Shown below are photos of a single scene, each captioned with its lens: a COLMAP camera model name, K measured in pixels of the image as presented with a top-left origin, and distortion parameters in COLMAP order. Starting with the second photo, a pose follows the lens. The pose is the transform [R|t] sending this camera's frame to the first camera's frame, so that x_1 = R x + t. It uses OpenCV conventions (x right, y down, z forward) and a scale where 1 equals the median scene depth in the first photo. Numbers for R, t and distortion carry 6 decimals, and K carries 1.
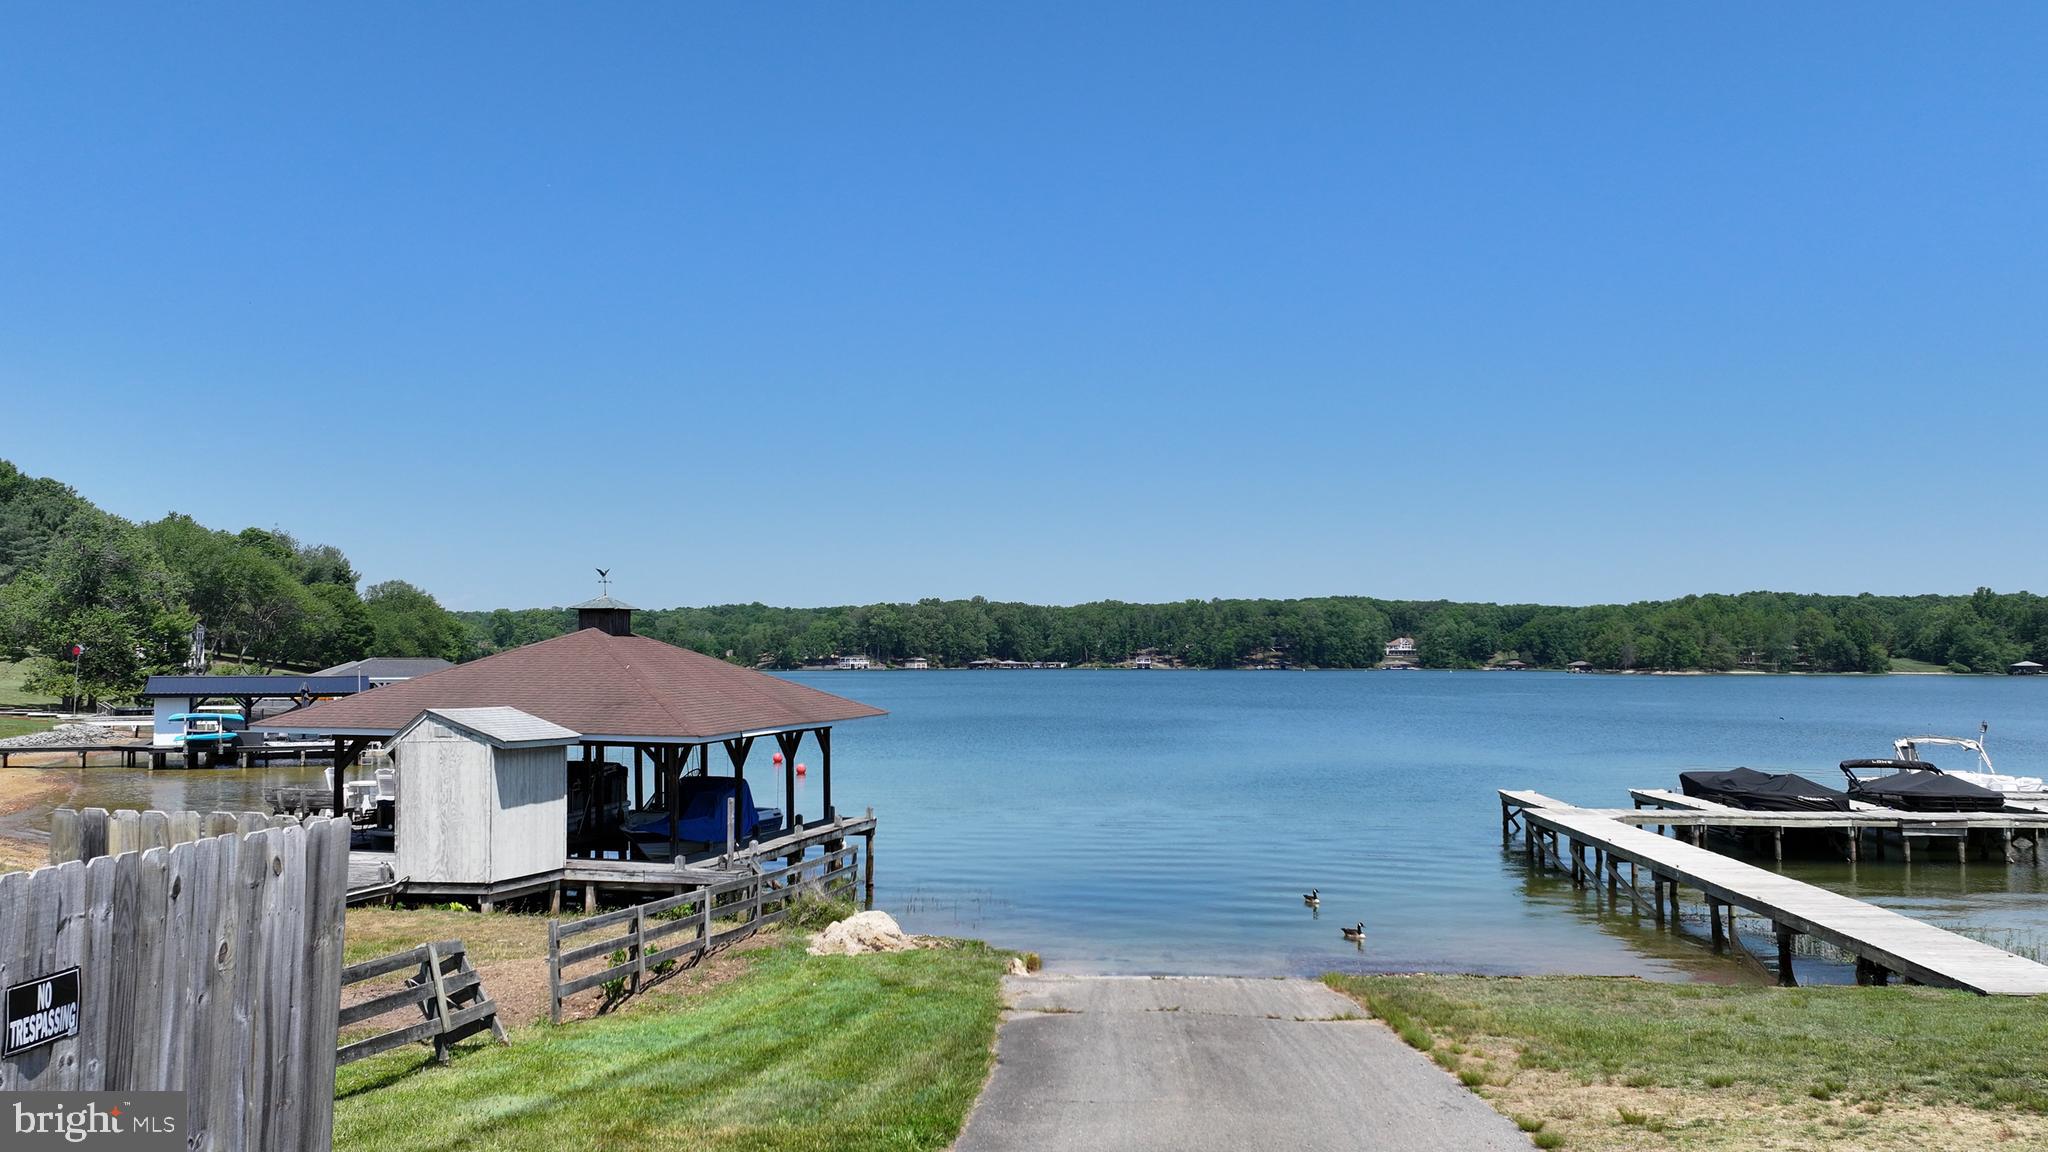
lens RADIAL K [[1676.0, 0, 1025.0], [0, 1676.0, 602.9], [0, 0, 1]] dist [0.013072, -0.014578]
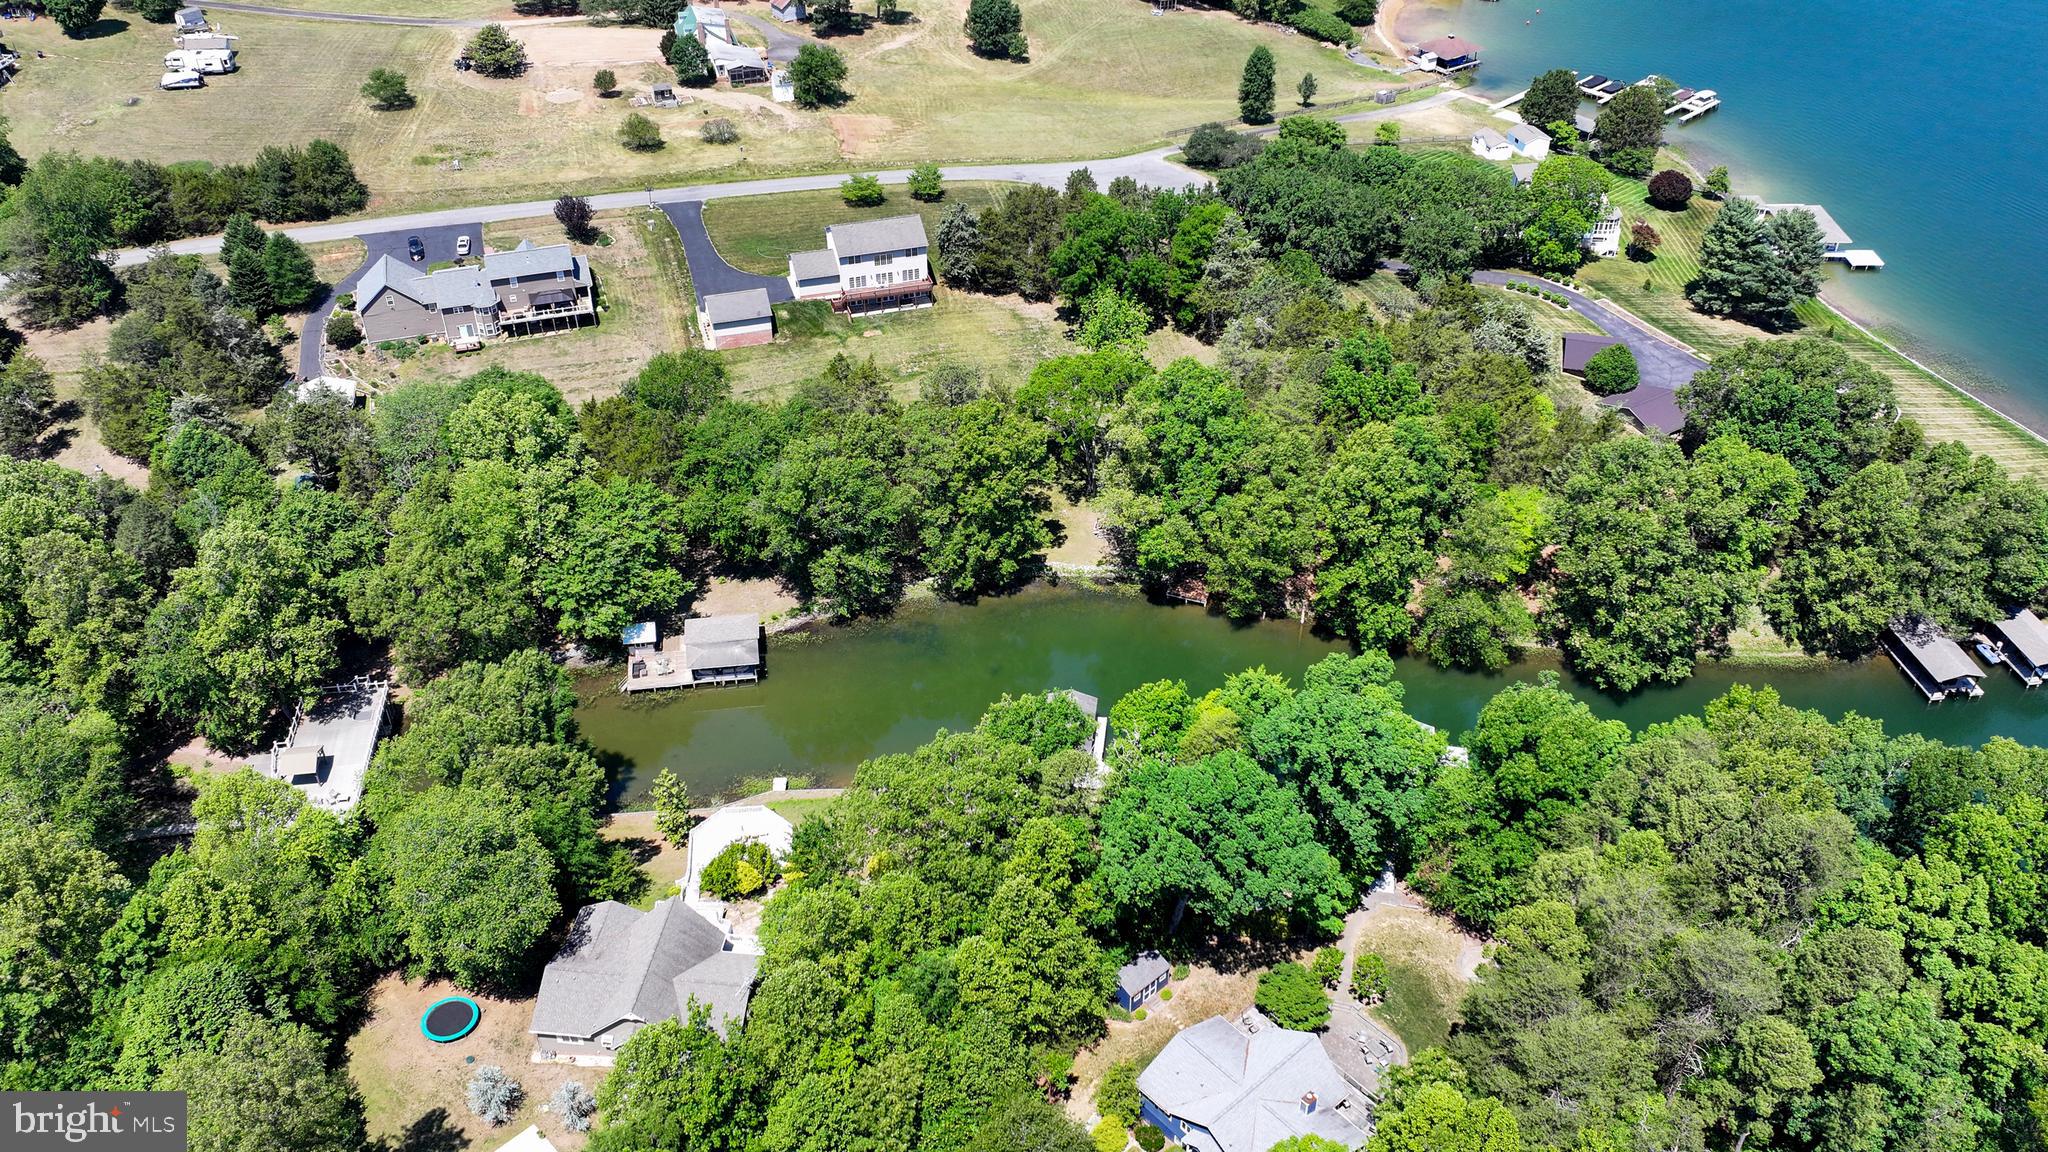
lens RADIAL K [[1676.0, 0, 1028.6], [0, 1676.0, 580.0], [0, 0, 1]] dist [0.013072, -0.014578]
pose [[0.735158, 0.406478, -0.542512, 0.560908], [0.024847, 0.783593, 0.620778, -0.452266], [0.677441, -0.469849, 0.565965, -0.948931]]
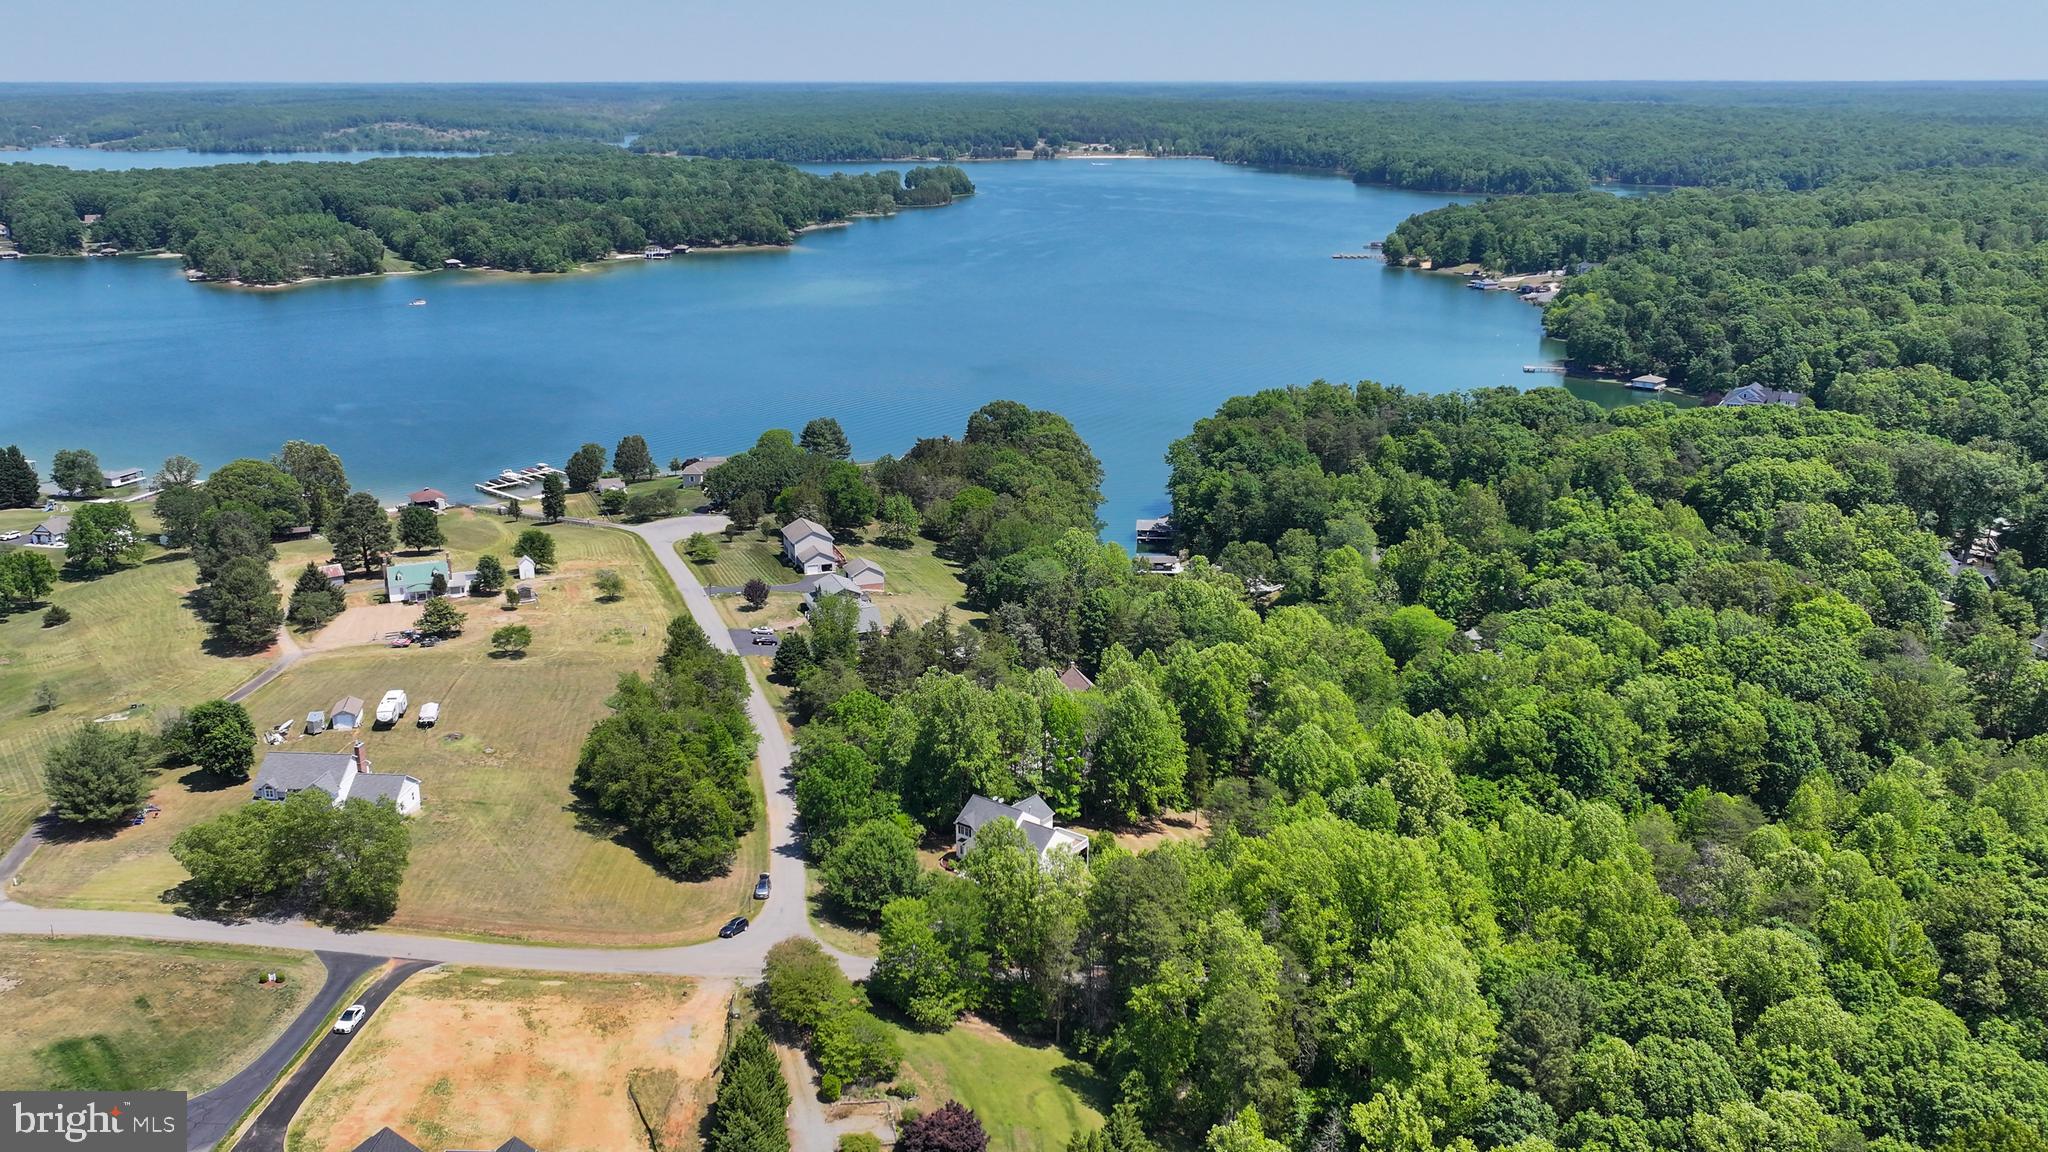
lens RADIAL K [[1676.0, 0, 1027.9], [0, 1676.0, 577.4], [0, 0, 1]] dist [0.013072, -0.014578]
pose [[0.635223, -0.226143, 0.738479, -0.957301], [-0.021162, 0.950716, 0.309339, -0.470995], [-0.772039, -0.212127, 0.599131, -1.437627]]
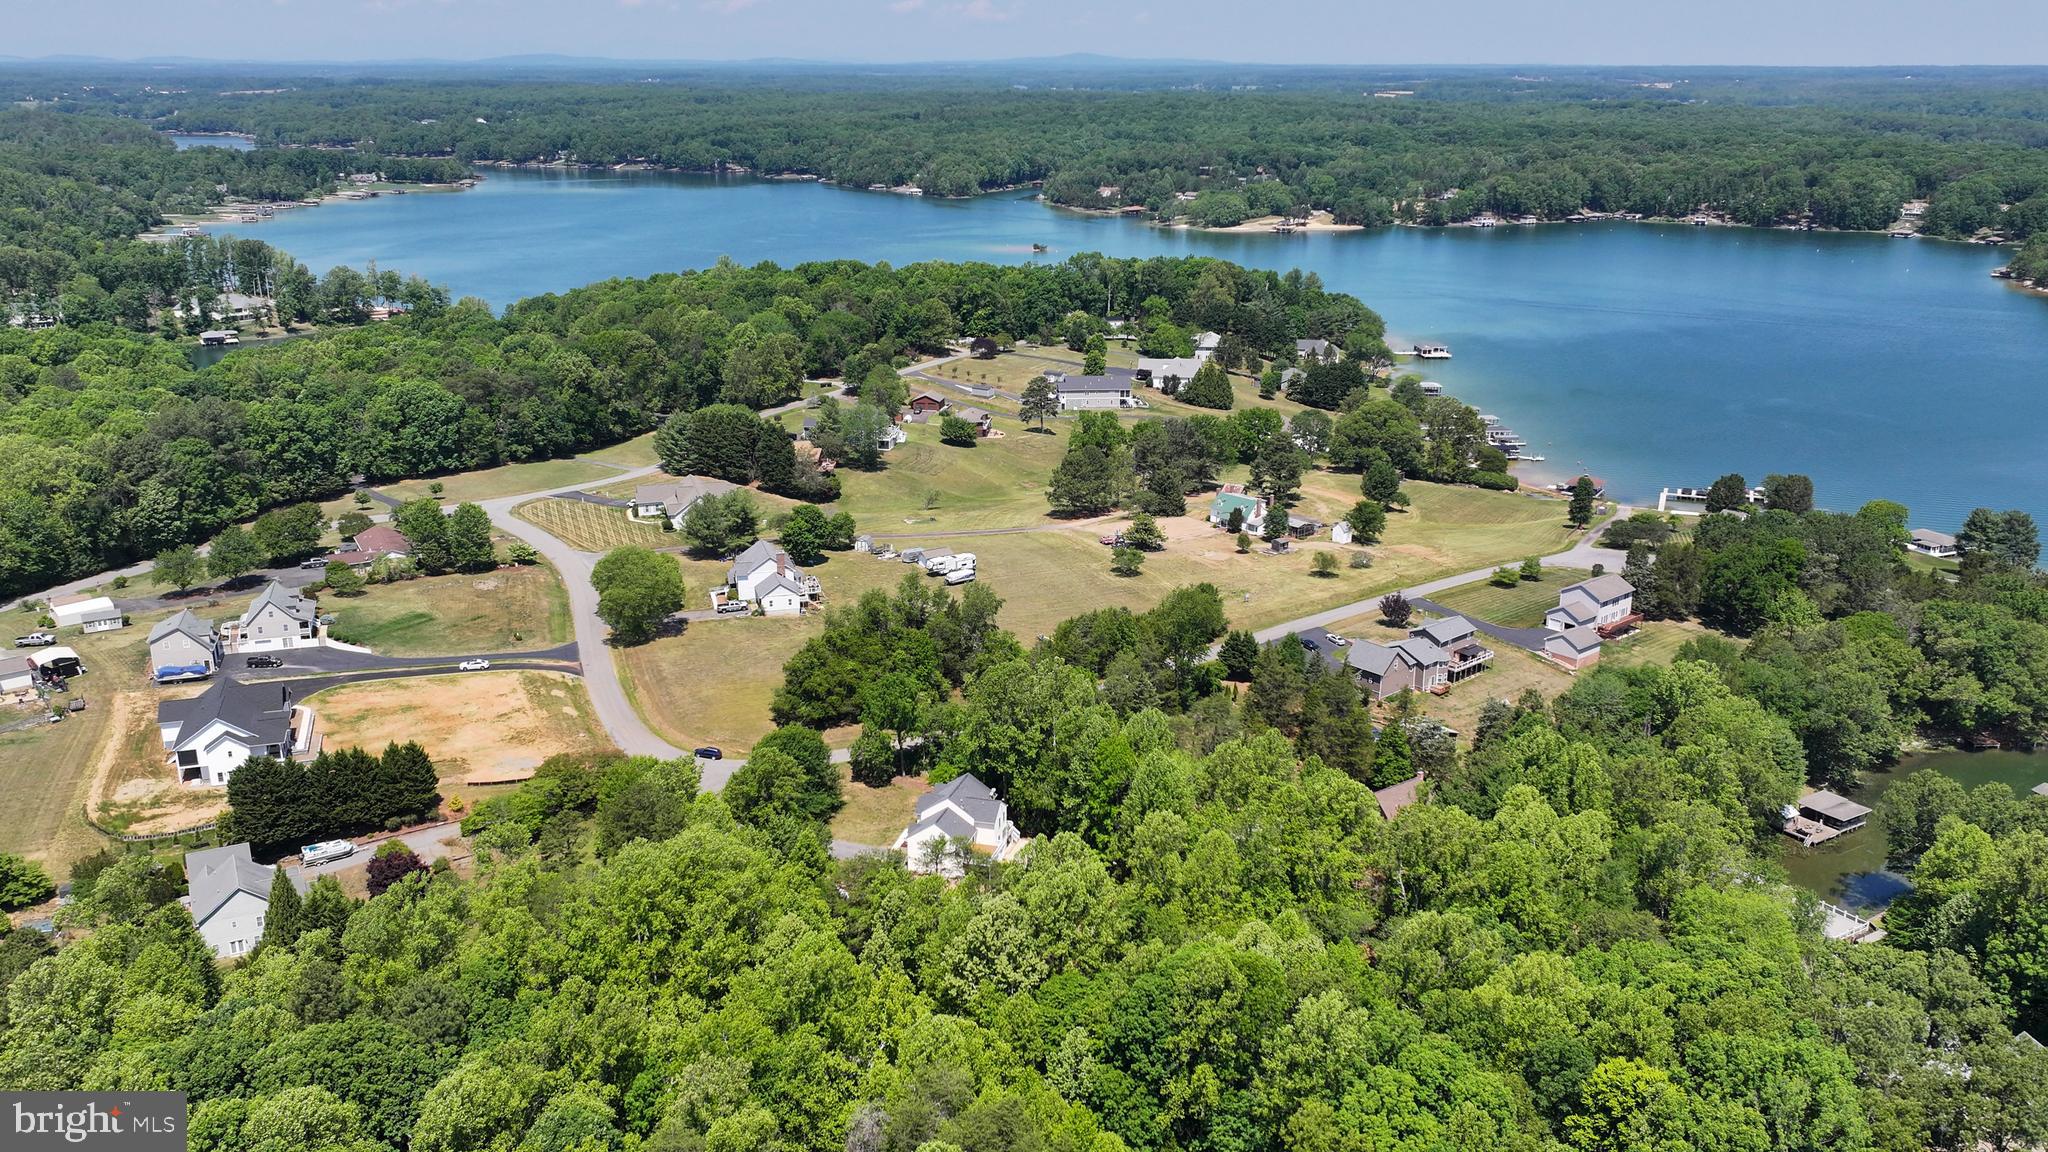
lens RADIAL K [[1676.0, 0, 1026.1], [0, 1676.0, 587.4], [0, 0, 1]] dist [0.013072, -0.014578]
pose [[0.950268, 0.095845, -0.296317, -0.058692], [0.008110, 0.943527, 0.331197, -0.477391], [0.311327, -0.317129, 0.895826, -1.671390]]
